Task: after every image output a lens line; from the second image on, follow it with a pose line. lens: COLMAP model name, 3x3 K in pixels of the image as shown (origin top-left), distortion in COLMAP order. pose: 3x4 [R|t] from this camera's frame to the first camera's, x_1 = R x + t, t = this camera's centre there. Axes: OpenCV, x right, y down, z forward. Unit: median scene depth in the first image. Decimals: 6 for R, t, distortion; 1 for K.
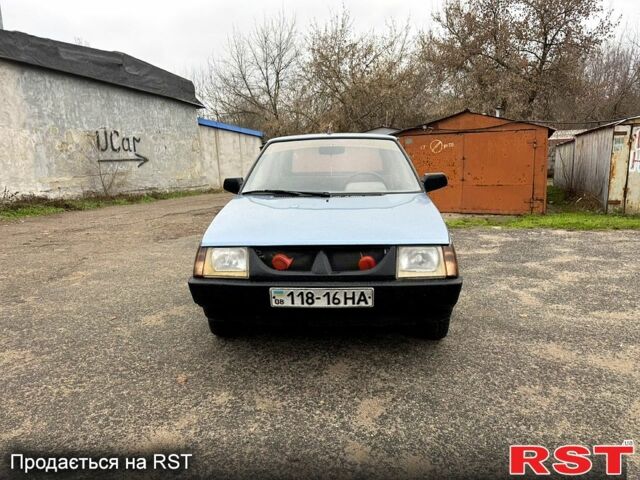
lens RADIAL K [[451.8, 0, 321.8], [0, 451.8, 240.3], [0, 0, 1]] dist [0.024097, -0.019636]
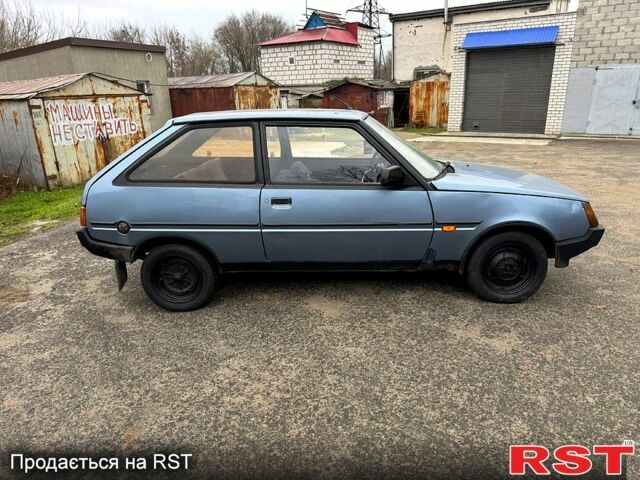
lens RADIAL K [[451.8, 0, 319.0], [0, 451.8, 243.7], [0, 0, 1]] dist [0.024097, -0.019636]
pose [[-0.008281, -0.291911, 0.956410, -0.371570], [0.227355, 0.930844, 0.286076, -0.103276], [-0.973777, 0.219813, 0.058659, 0.415636]]
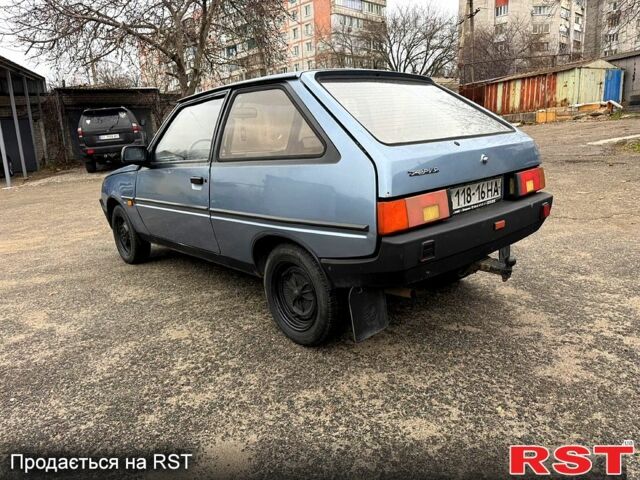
lens RADIAL K [[451.8, 0, 320.9], [0, 451.8, 235.6], [0, 0, 1]] dist [0.024097, -0.019636]
pose [[-0.697061, 0.205169, -0.687031, 0.235738], [-0.070852, 0.933787, 0.350744, -0.120500], [0.713503, 0.293168, -0.636369, 0.686161]]
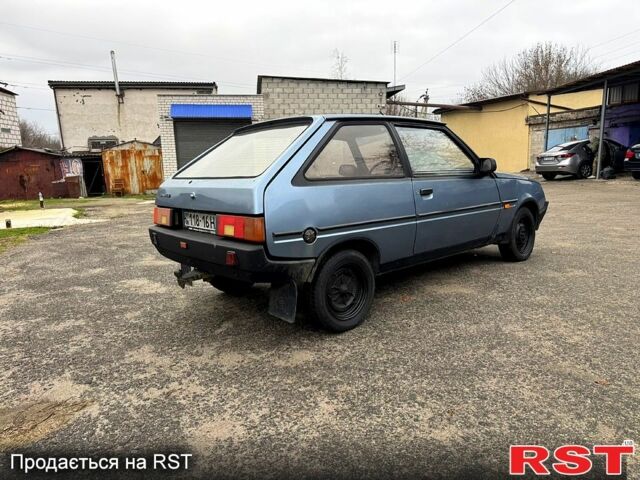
lens RADIAL K [[451.8, 0, 324.3], [0, 451.8, 238.0], [0, 0, 1]] dist [0.024097, -0.019636]
pose [[-0.699839, -0.075320, 0.710318, -0.251064], [0.188416, 0.939740, 0.285285, -0.125370], [-0.689002, 0.333489, -0.643476, 0.730895]]
